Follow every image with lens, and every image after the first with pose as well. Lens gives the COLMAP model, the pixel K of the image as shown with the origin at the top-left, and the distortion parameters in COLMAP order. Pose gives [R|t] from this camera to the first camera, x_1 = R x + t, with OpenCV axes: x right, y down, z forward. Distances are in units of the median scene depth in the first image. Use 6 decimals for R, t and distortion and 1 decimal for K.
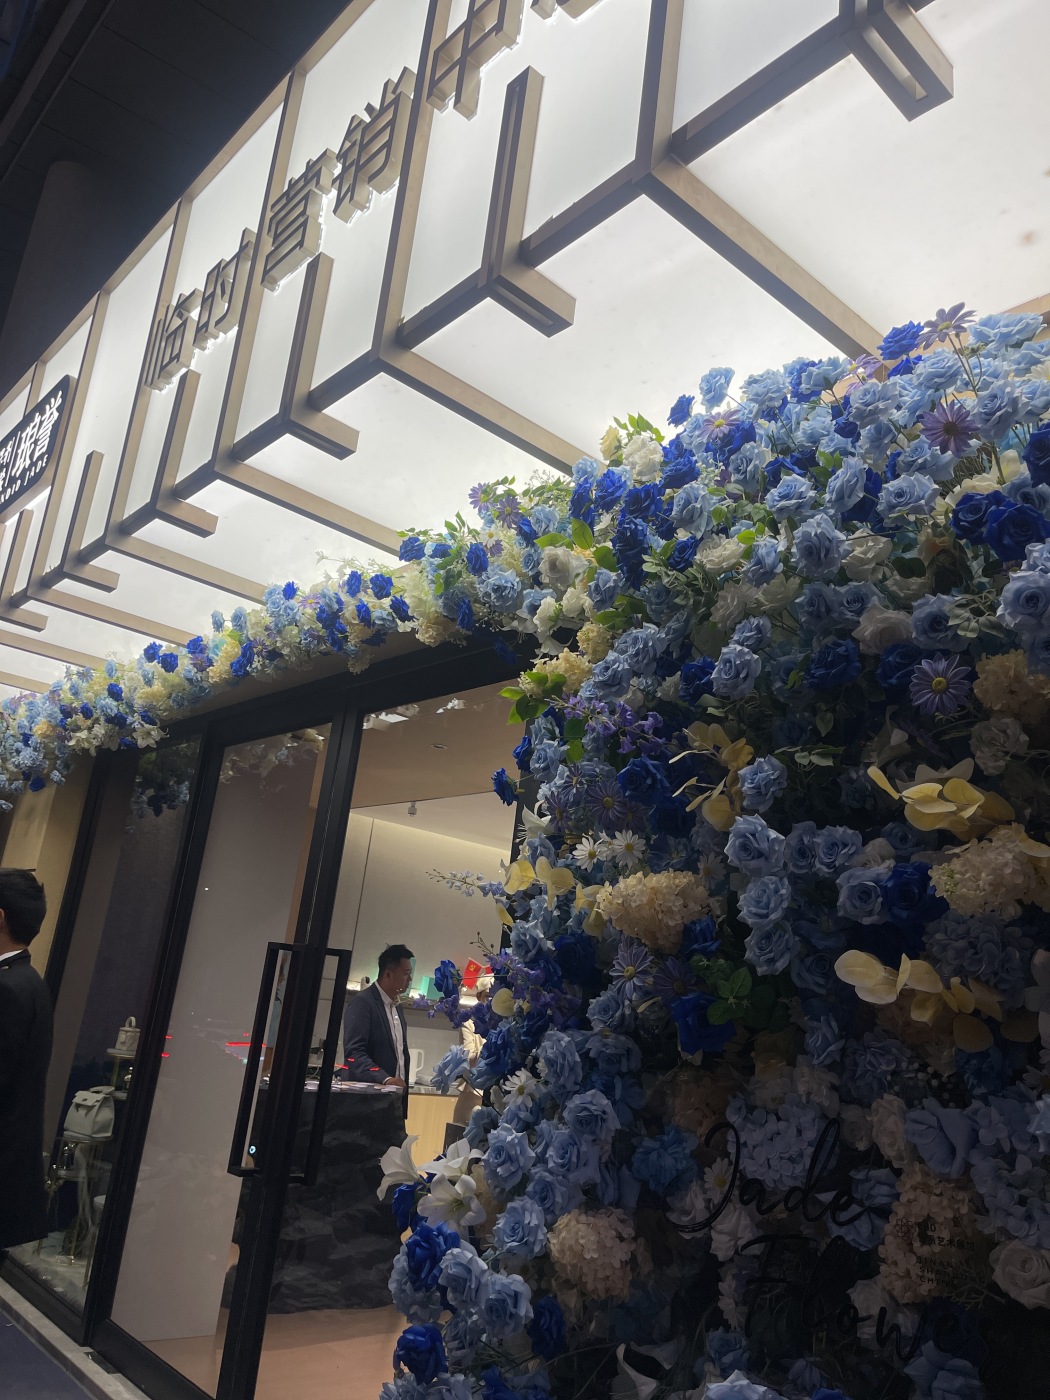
lens RADIAL K [[1074.8, 0, 525.9], [0, 1074.8, 701.1], [0, 0, 1]] dist [0.058447, -0.076006]
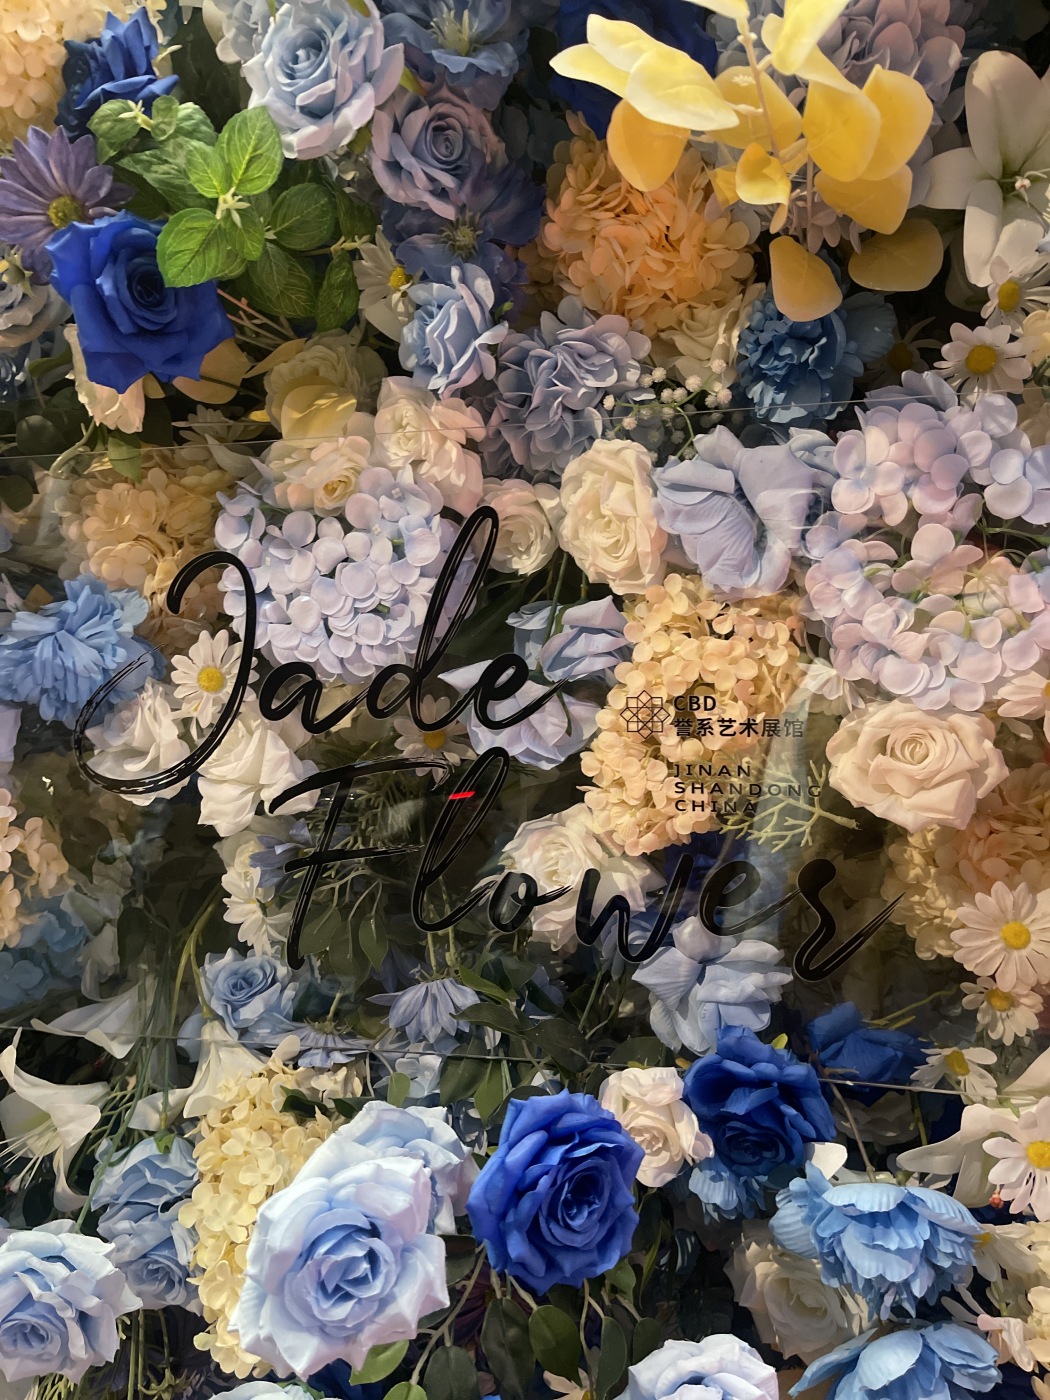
lens RADIAL K [[1074.8, 0, 528.0], [0, 1074.8, 705.7], [0, 0, 1]] dist [0.058447, -0.076006]
pose [[0.862348, -0.154880, 0.482045, 0.079839], [-0.071872, 0.904979, 0.419342, 0.269867], [-0.501189, -0.396264, 0.769275, 0.618696]]
